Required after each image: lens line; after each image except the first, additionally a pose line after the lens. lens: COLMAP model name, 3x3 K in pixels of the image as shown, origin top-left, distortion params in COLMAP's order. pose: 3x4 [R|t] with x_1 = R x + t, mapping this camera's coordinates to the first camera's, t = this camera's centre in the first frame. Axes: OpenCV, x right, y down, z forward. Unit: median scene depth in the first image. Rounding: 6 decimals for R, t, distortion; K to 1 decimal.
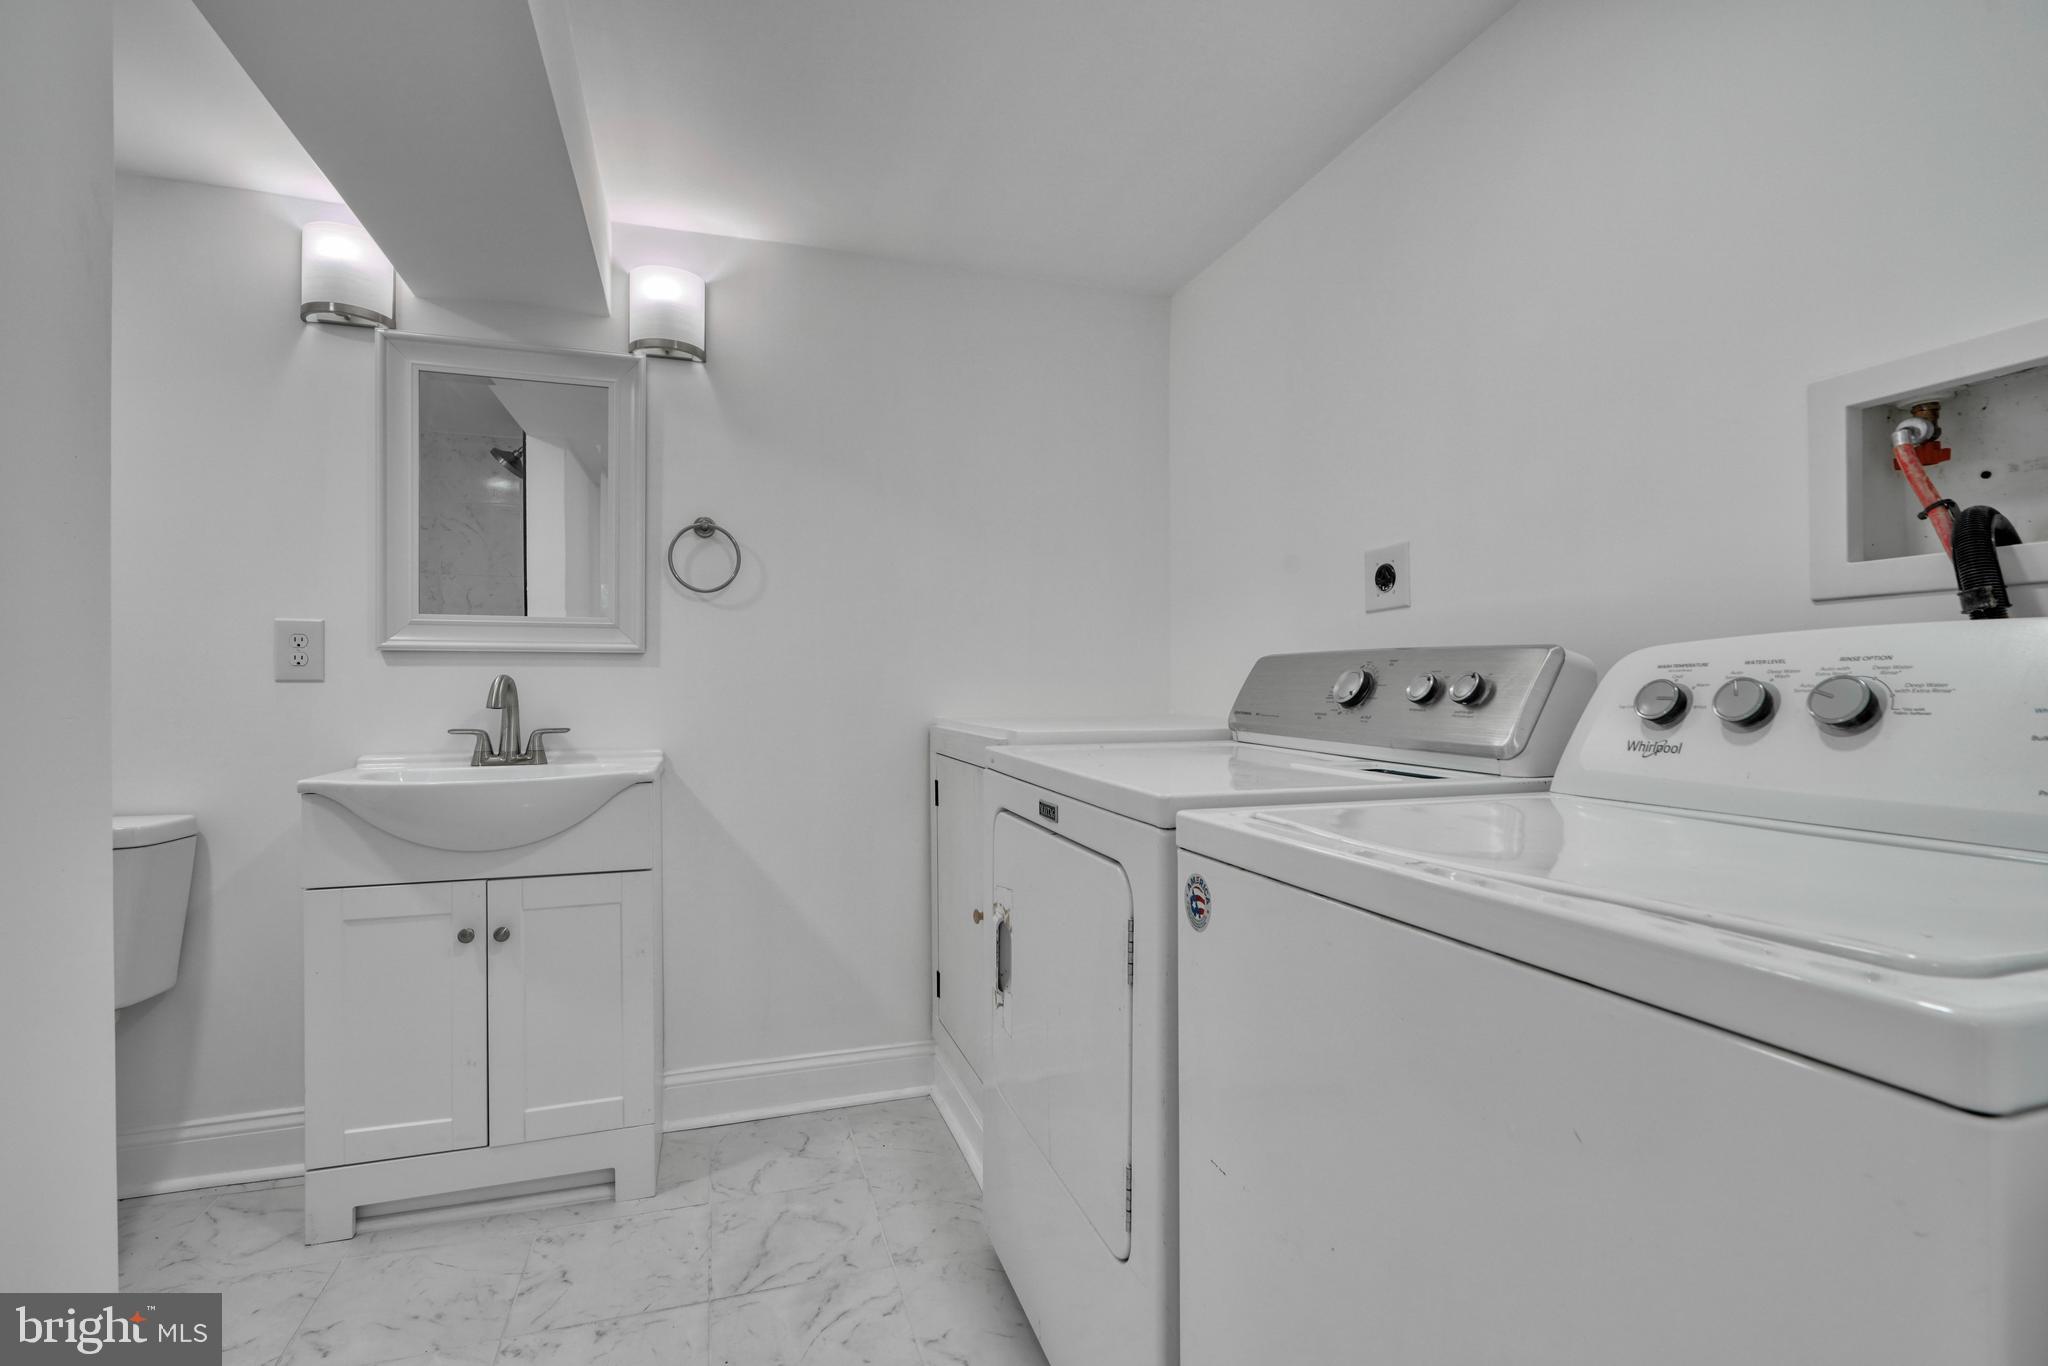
lens RADIAL K [[945.0, 0, 1024.5], [0, 945.0, 678.5], [0, 0, 1]] dist [-0.015977, 0.006320]
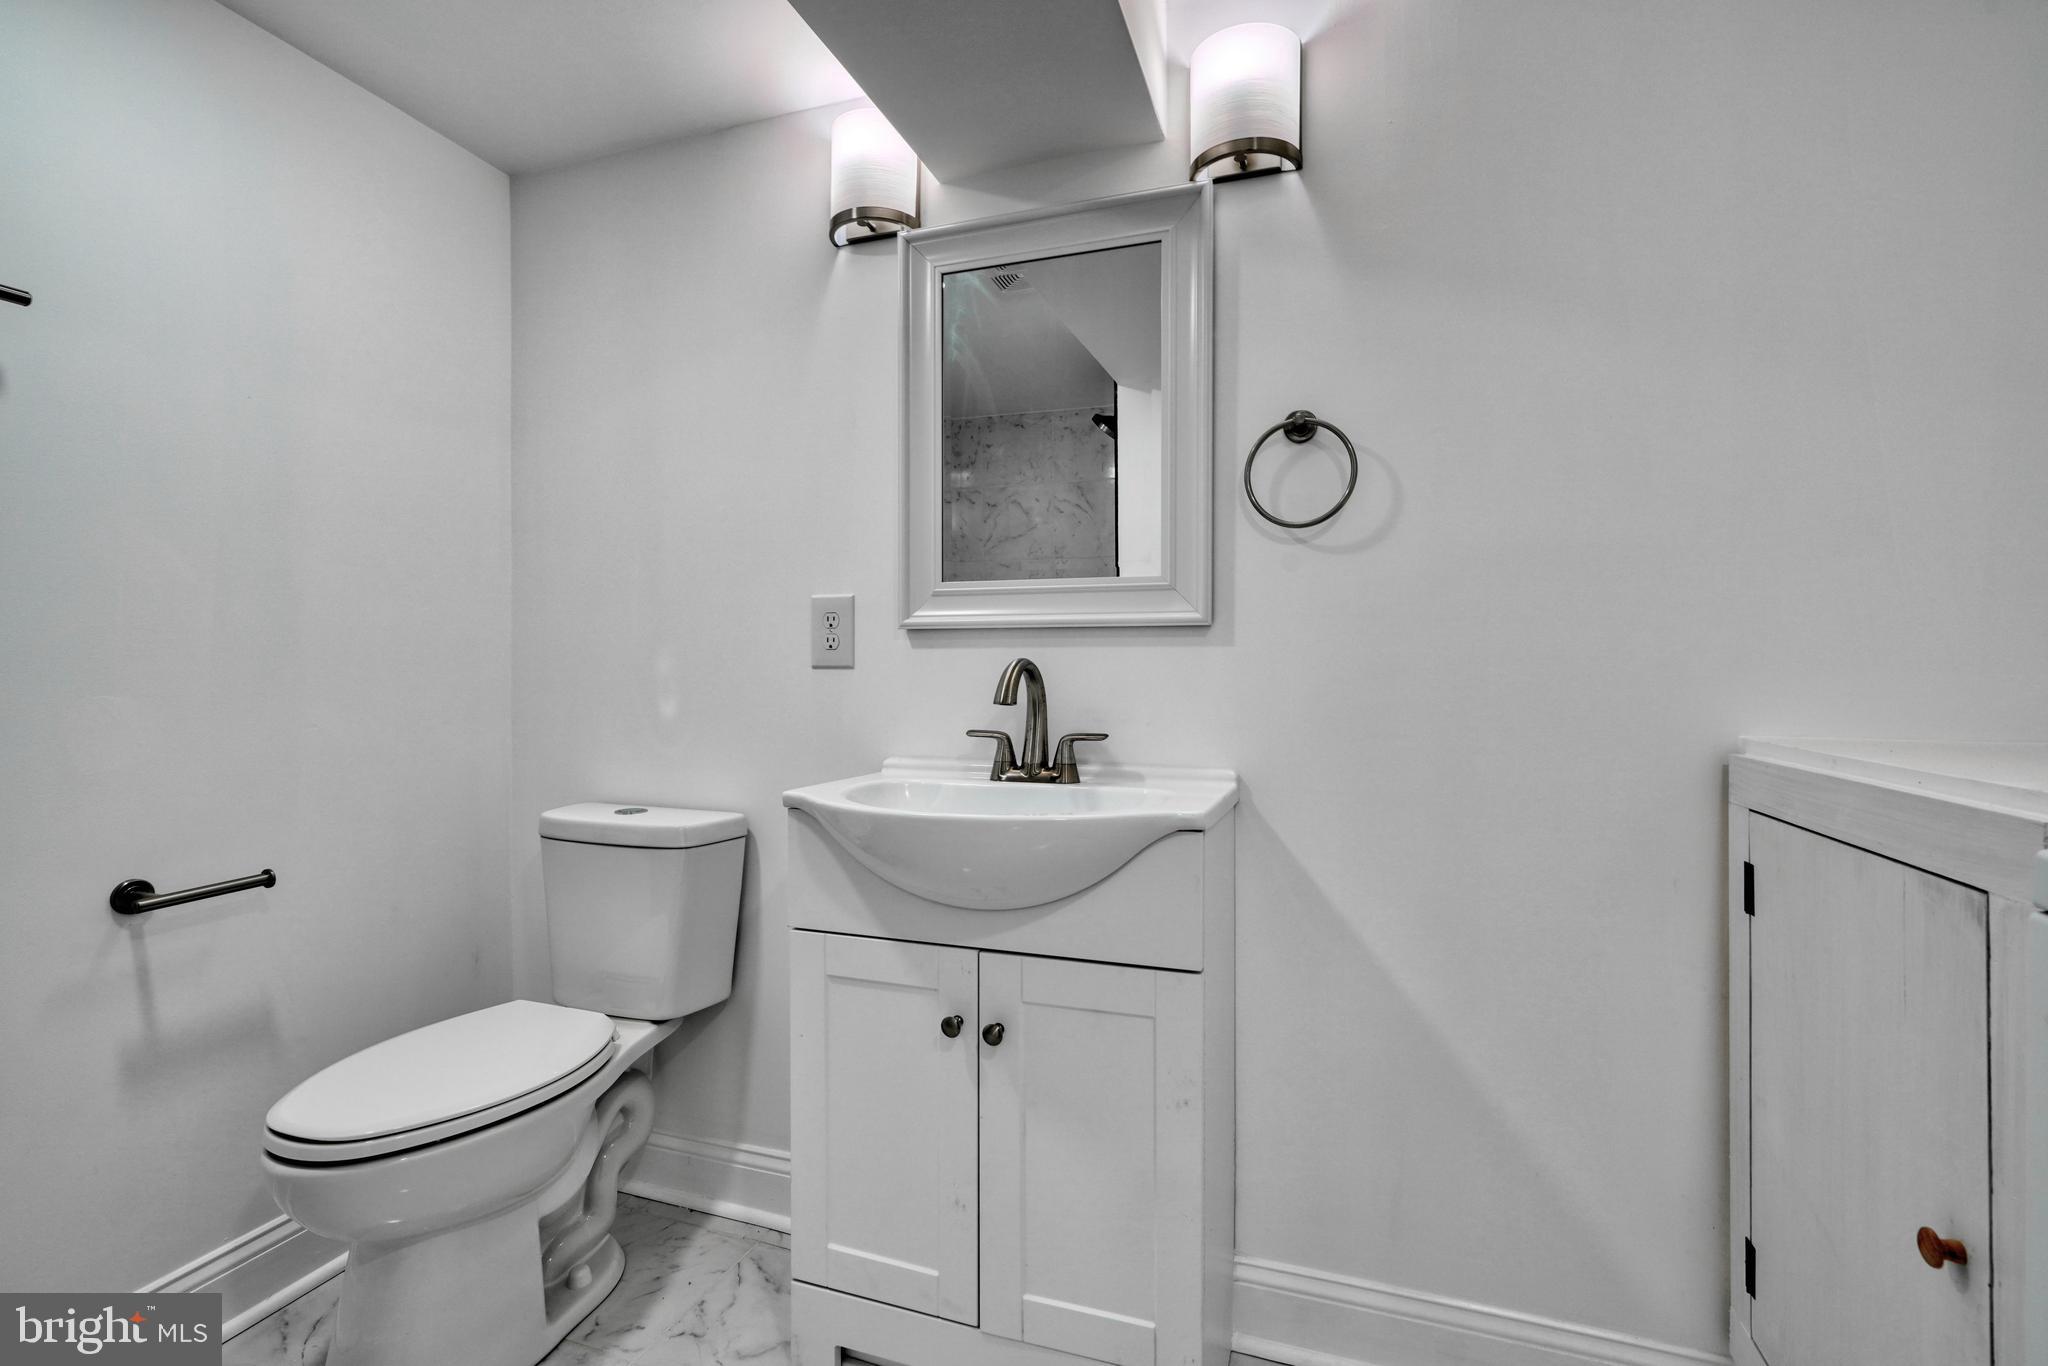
lens RADIAL K [[942.0, 0, 1018.9], [0, 942.0, 681.9], [0, 0, 1]] dist [-0.014741, 0.005859]
pose [[0.788143, 0.007268, -0.615449, -0.105506], [0.000468, 0.999923, 0.012408, 0.005228], [0.615492, -0.010067, 0.788079, 0.414014]]
